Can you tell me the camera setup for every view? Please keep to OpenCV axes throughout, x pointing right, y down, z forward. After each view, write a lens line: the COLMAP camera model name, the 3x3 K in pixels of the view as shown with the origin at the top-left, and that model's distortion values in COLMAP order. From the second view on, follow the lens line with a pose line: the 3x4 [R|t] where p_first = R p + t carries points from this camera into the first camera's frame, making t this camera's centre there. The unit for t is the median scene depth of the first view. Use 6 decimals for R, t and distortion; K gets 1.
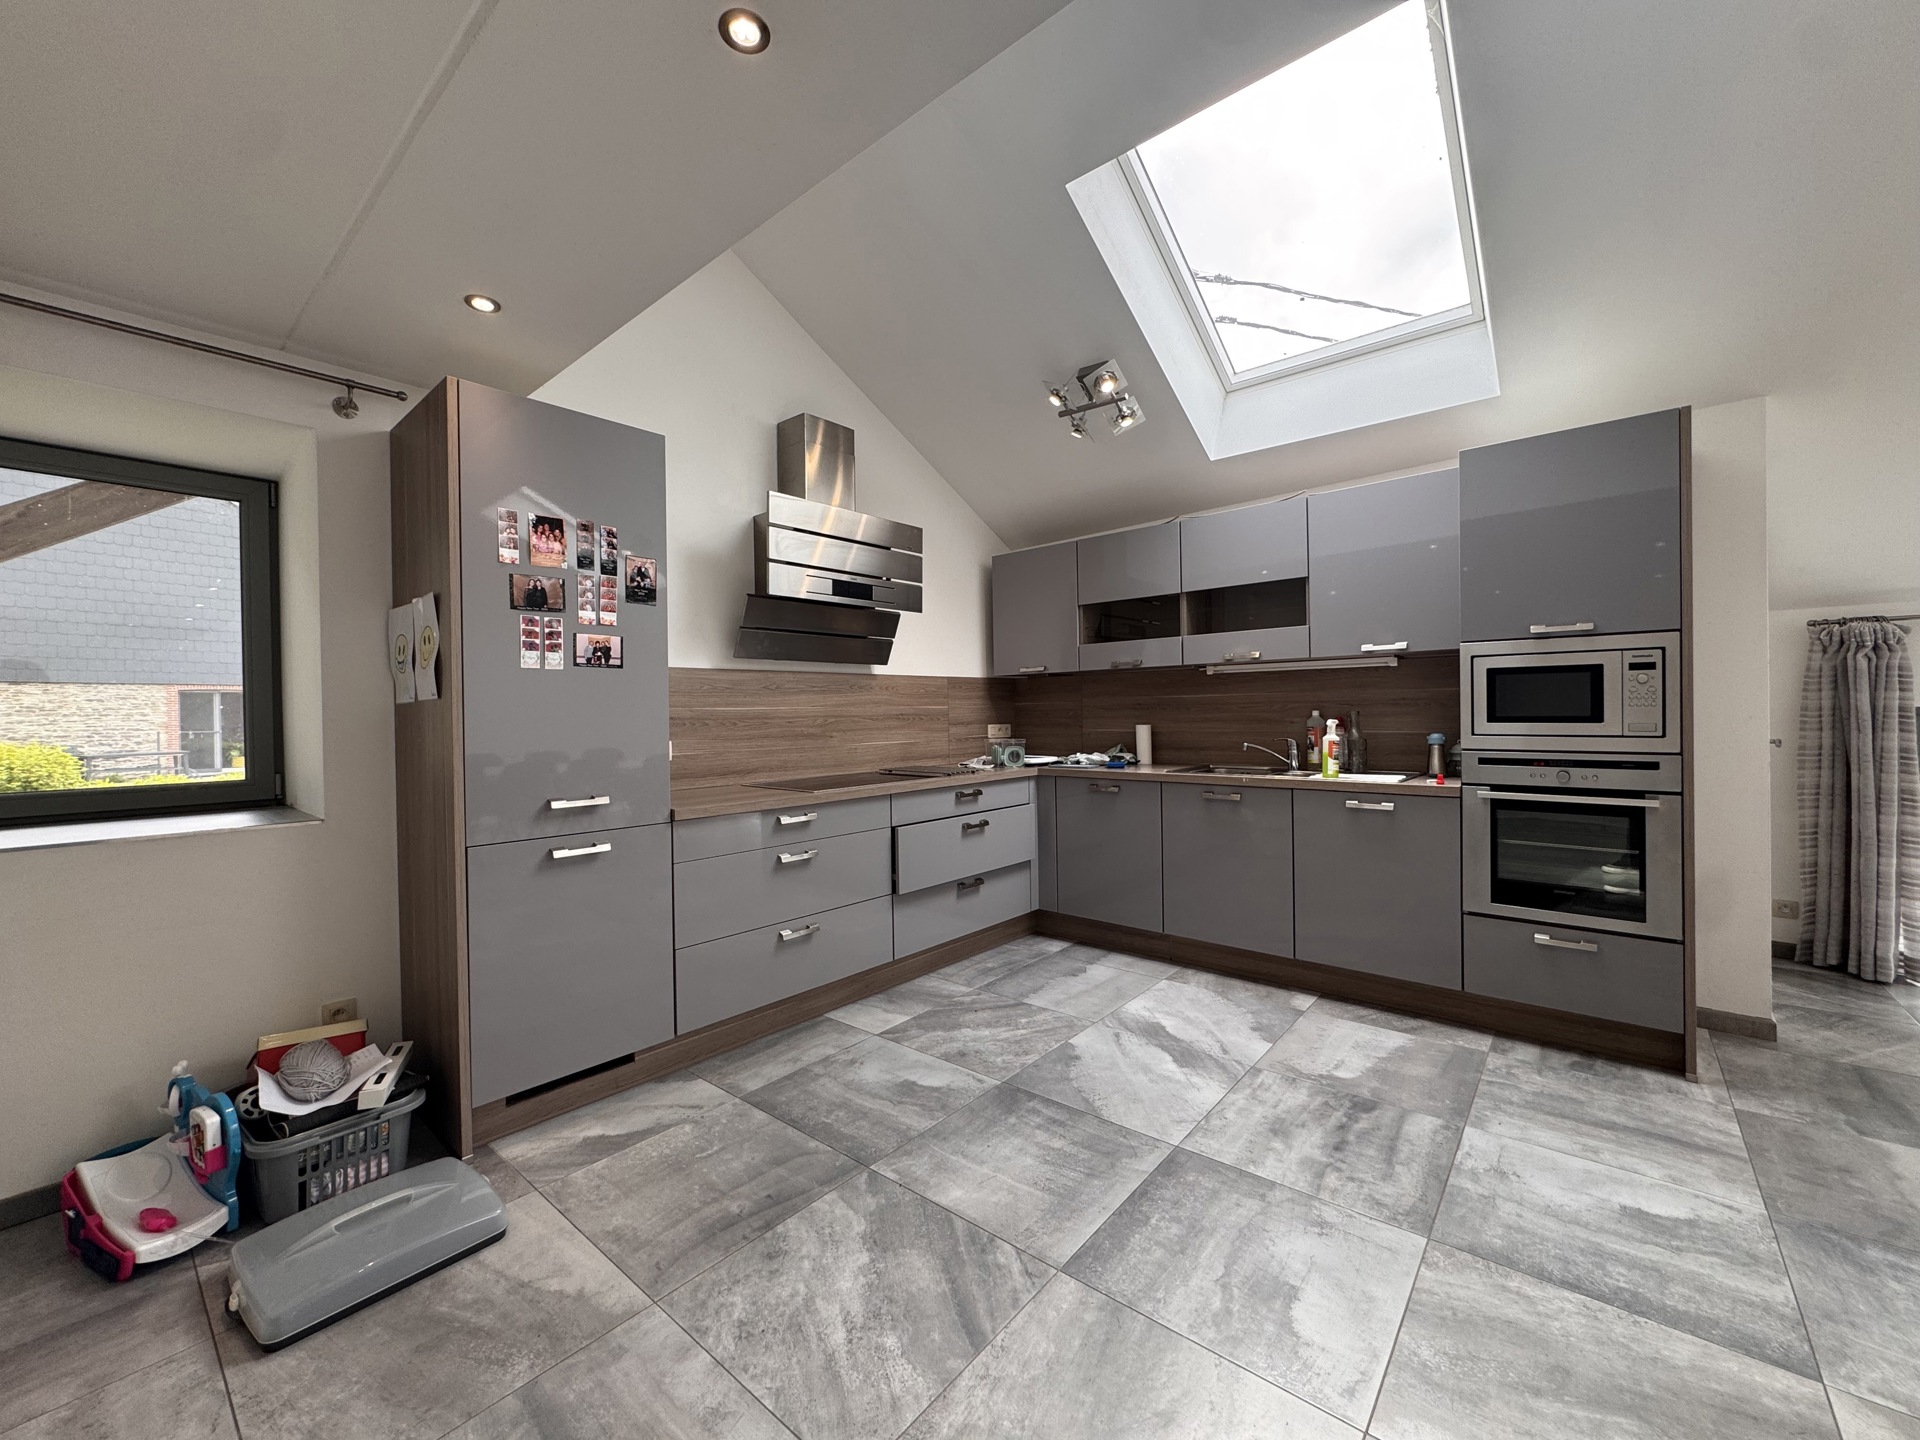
lens RADIAL K [[765.5, 0, 960.0], [0, 765.5, 717.1], [0, 0, 1]] dist [-0.001384, 0.000015]
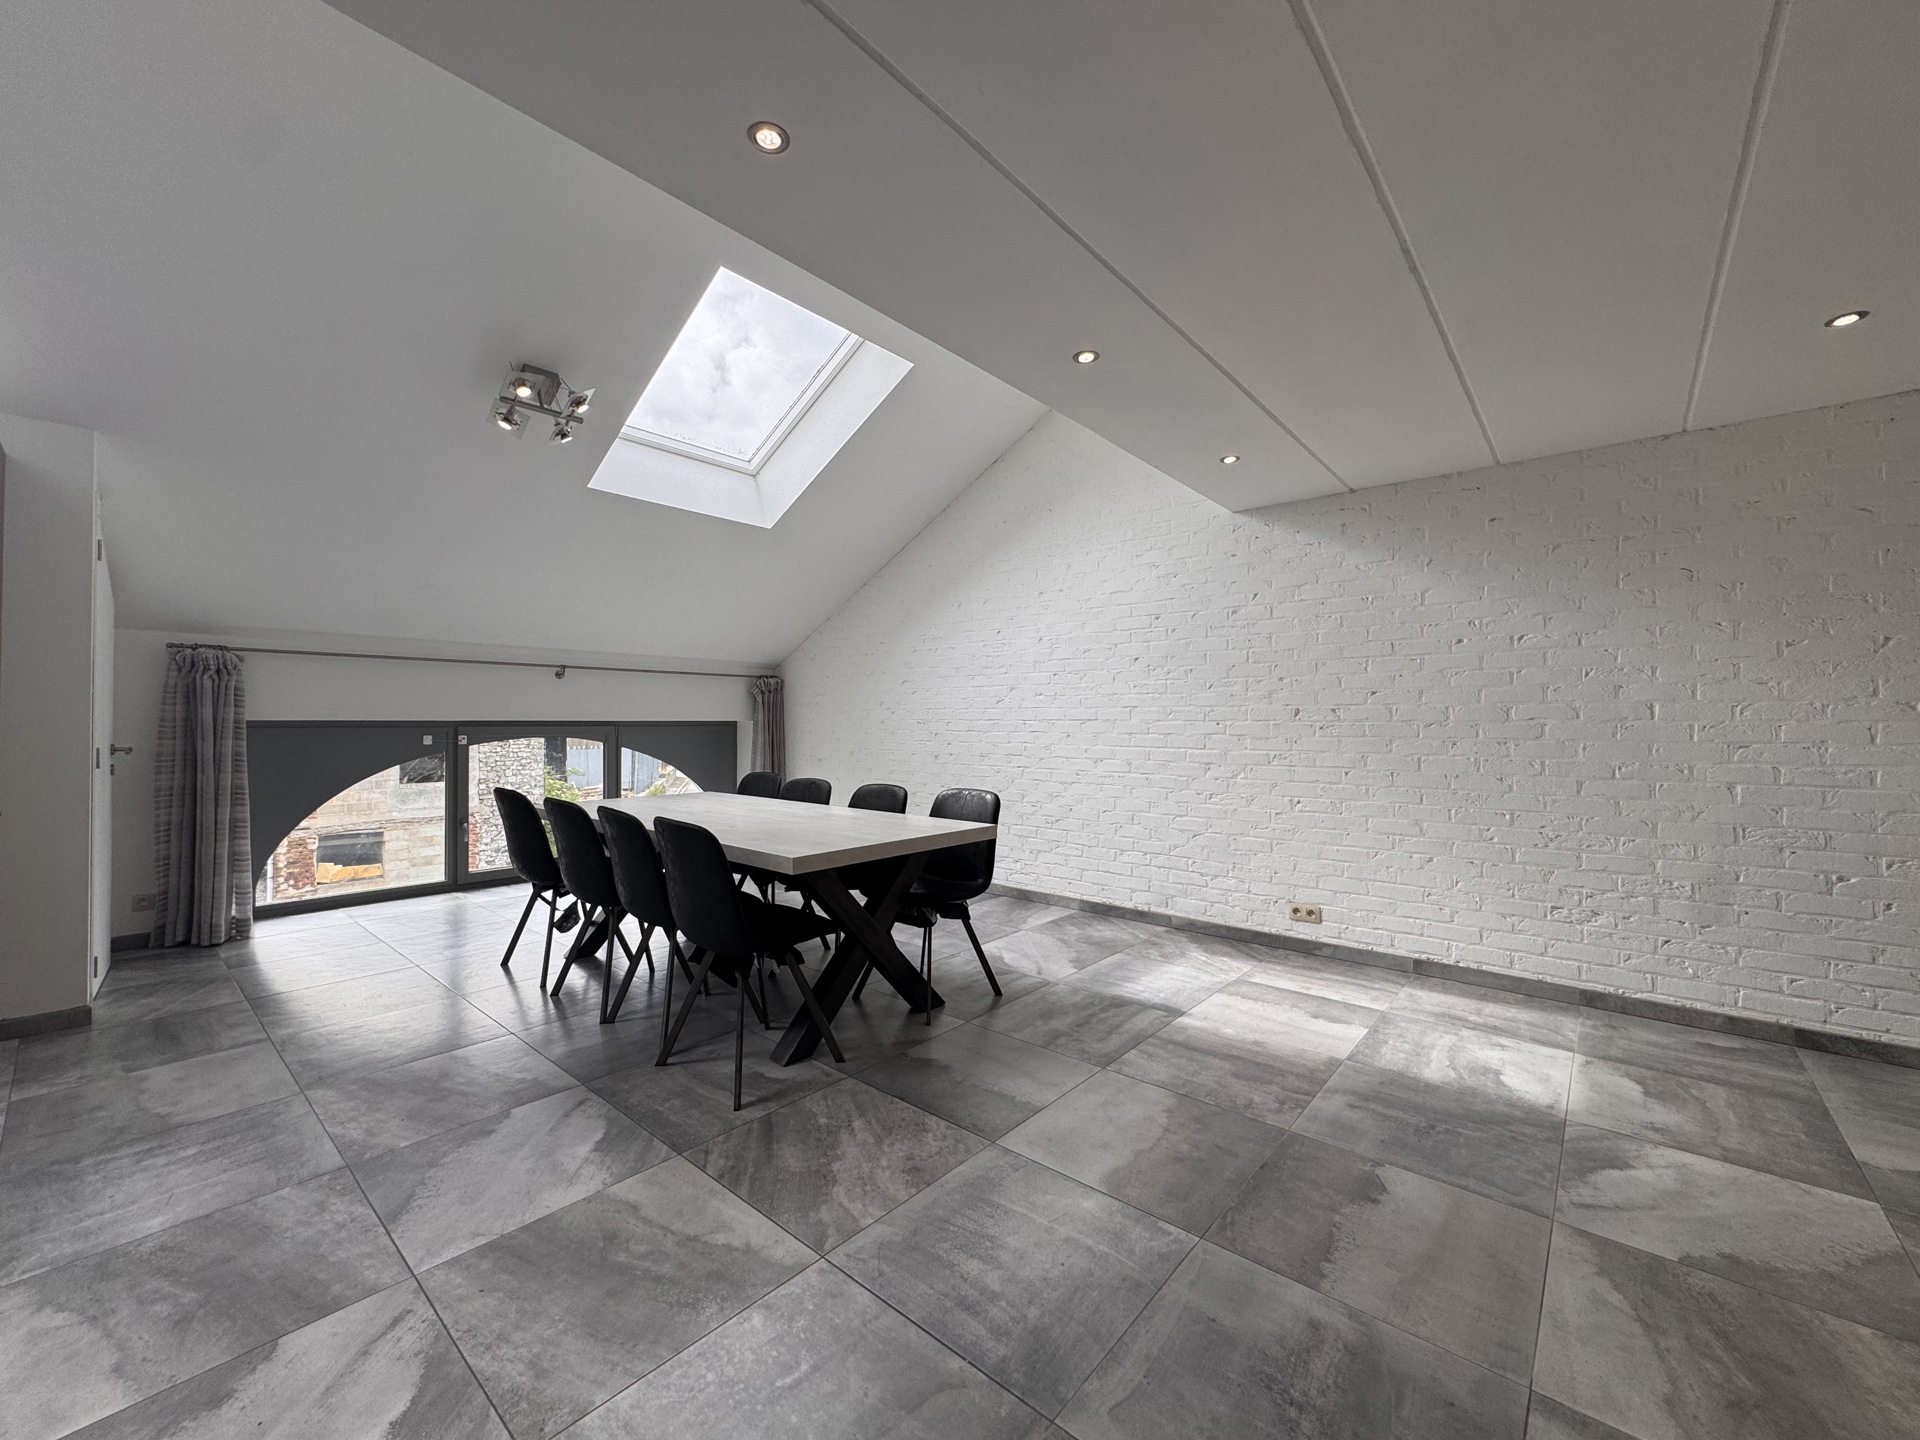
lens RADIAL K [[765.5, 0, 960.0], [0, 765.5, 717.1], [0, 0, 1]] dist [-0.001384, 0.000015]
pose [[0.014556, 0.022543, 0.999640, -0.005574], [0.002181, 0.999743, -0.022577, 0.013211], [-0.999892, 0.002509, 0.014503, -0.206071]]
